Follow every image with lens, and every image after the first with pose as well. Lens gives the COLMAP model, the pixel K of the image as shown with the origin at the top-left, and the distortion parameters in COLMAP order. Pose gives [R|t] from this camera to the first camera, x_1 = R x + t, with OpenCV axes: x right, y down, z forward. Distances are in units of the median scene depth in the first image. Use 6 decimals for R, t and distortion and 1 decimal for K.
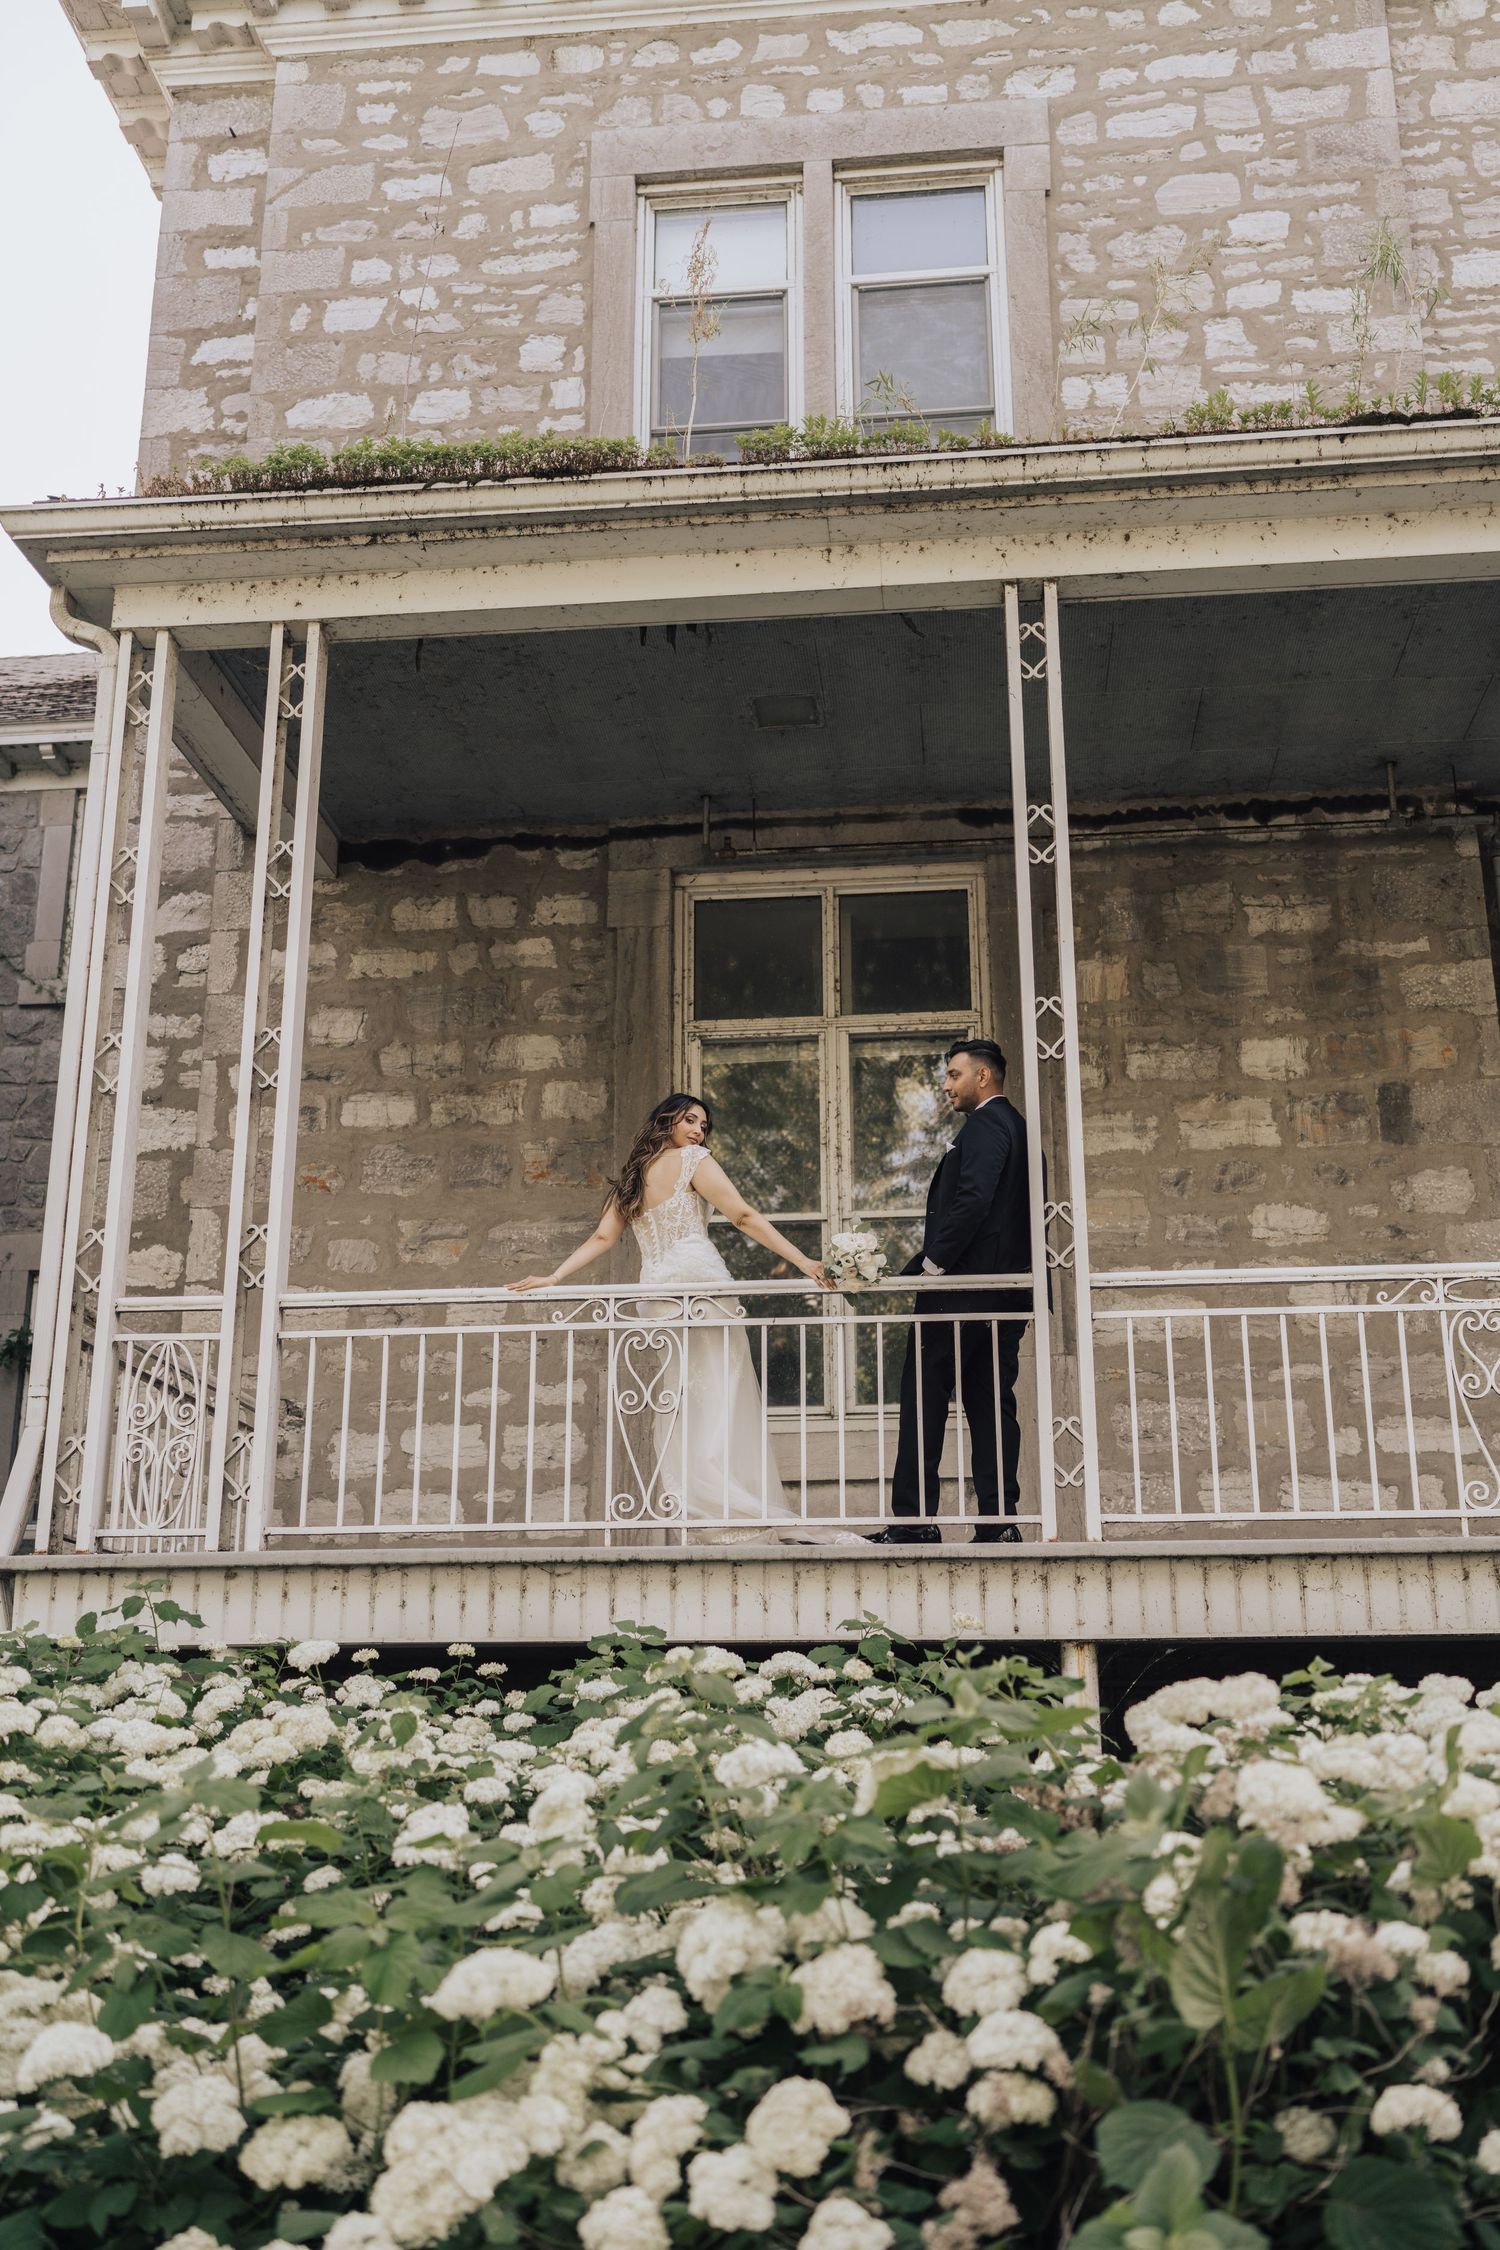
lens RADIAL K [[2055.7, 0, 750.0], [0, 2055.7, 1125.0], [0, 0, 1]] dist [-0.006501, 0.002433]
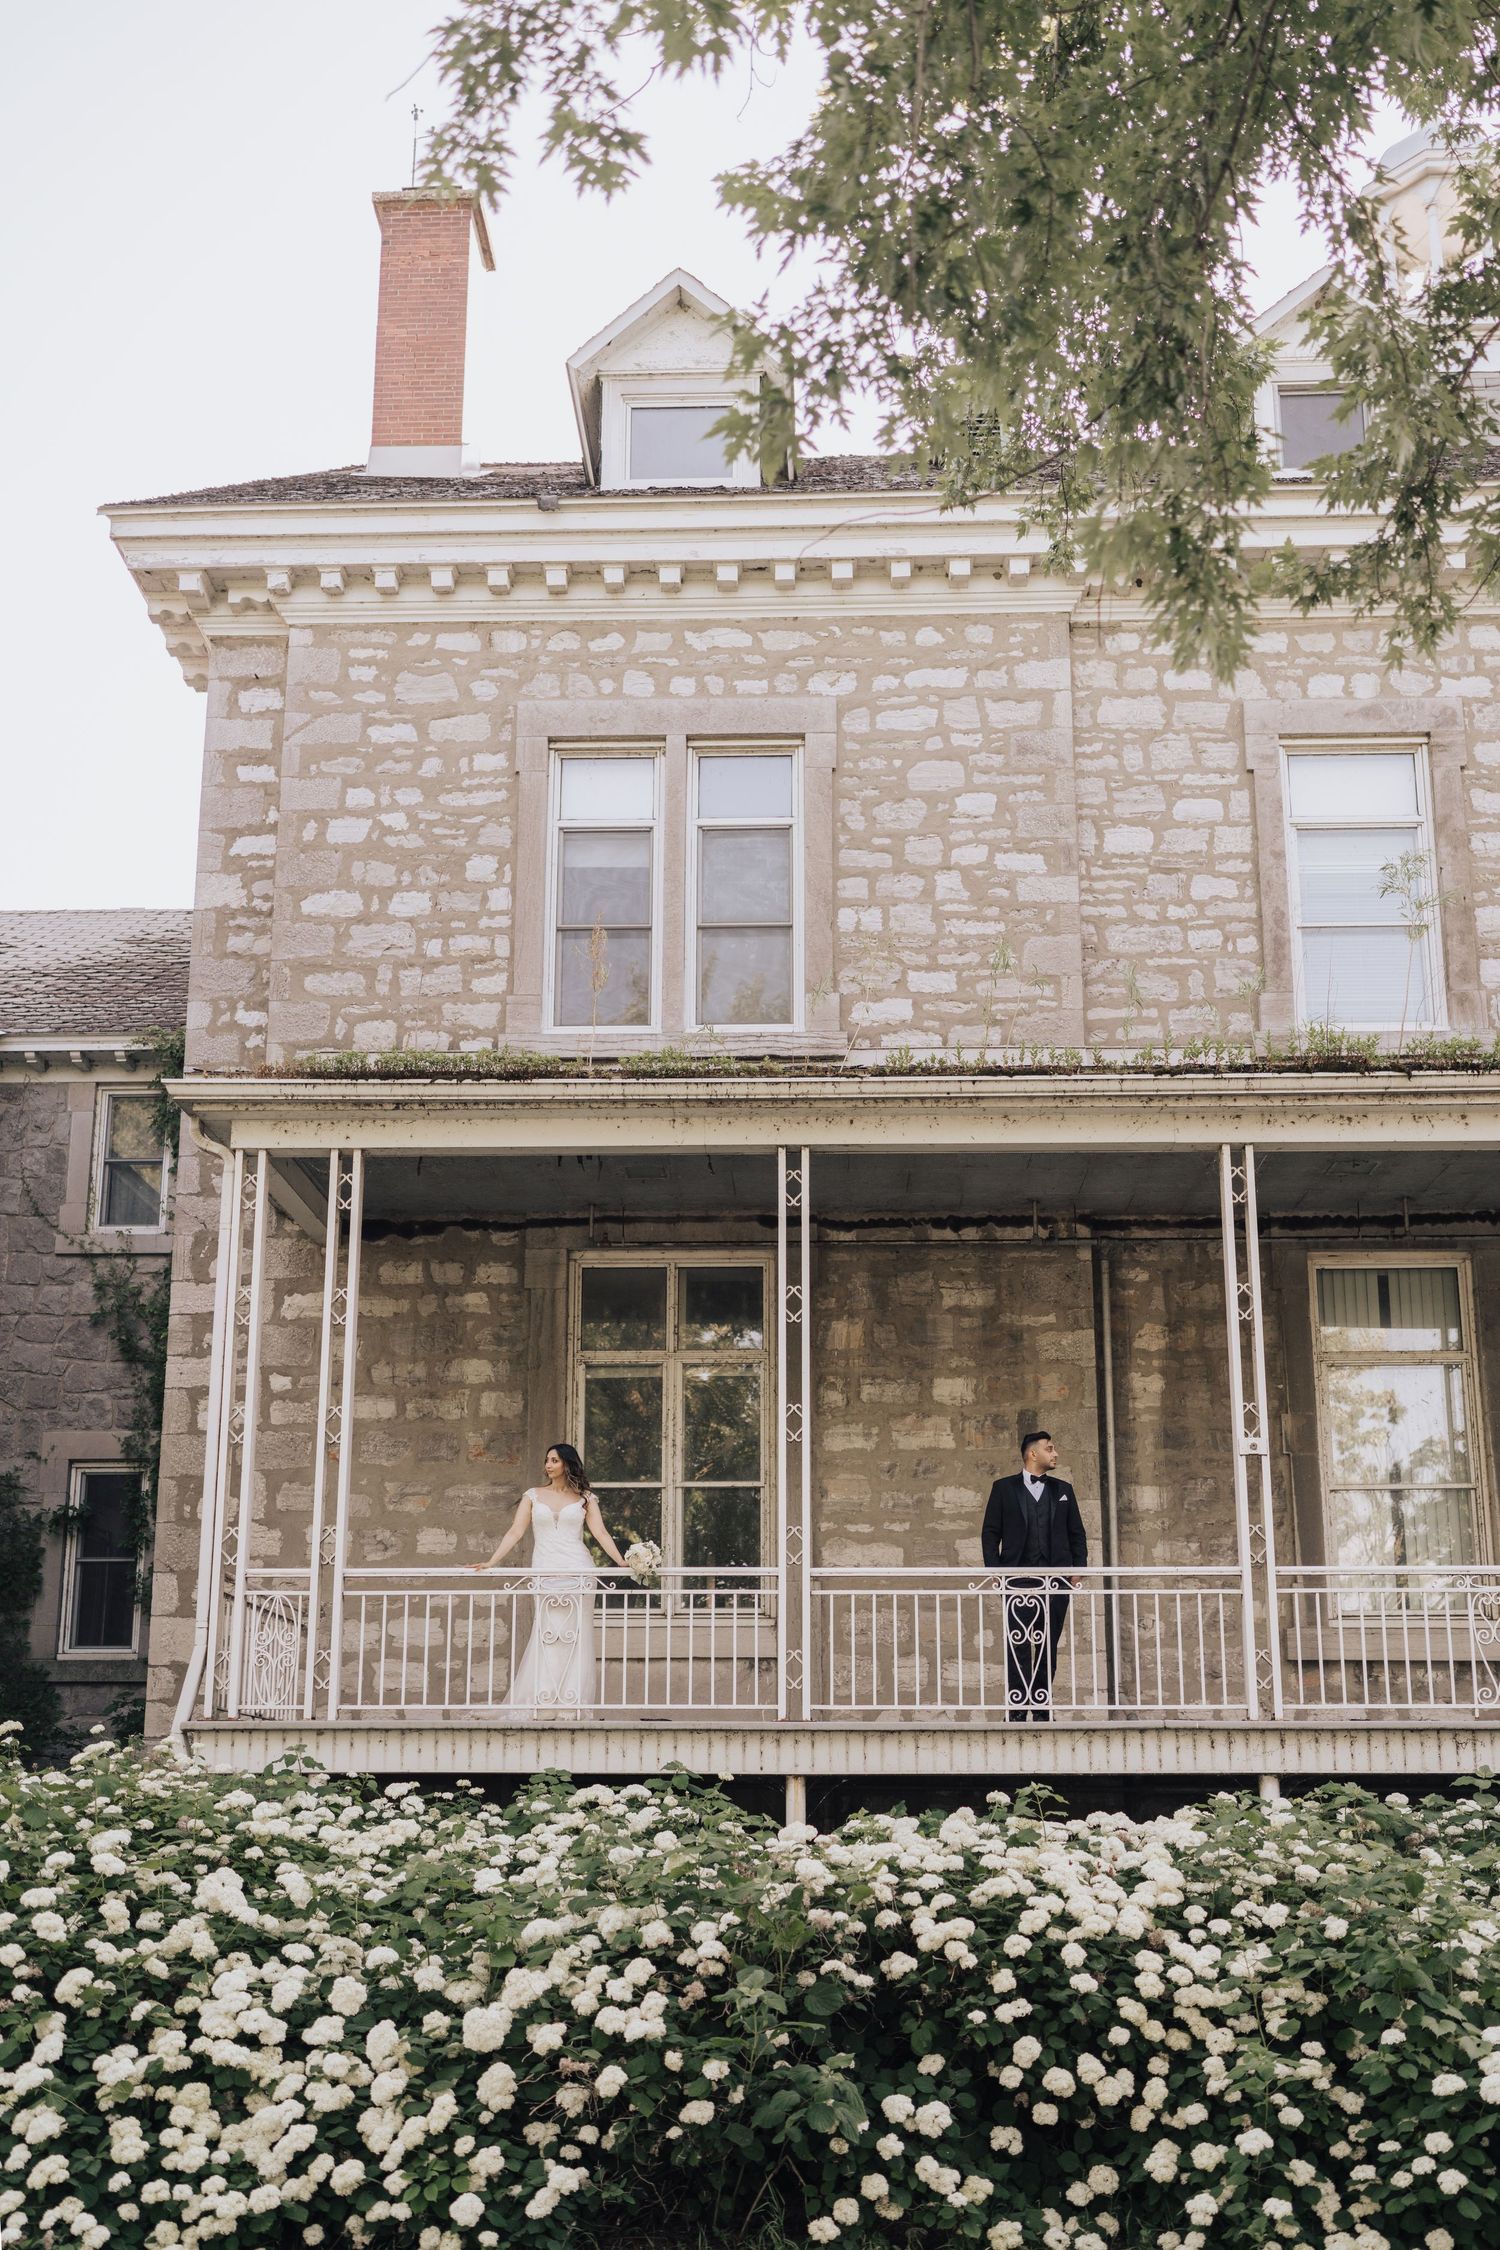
lens RADIAL K [[2711.6, 0, 750.0], [0, 2711.6, 1125.0], [0, 0, 1]] dist [-0.005373, 0.004248]
pose [[0.997927, 0.019688, 0.061266, -0.028491], [-0.023650, 0.997629, 0.064630, -0.348376], [-0.059848, -0.065945, 0.996027, -0.986070]]
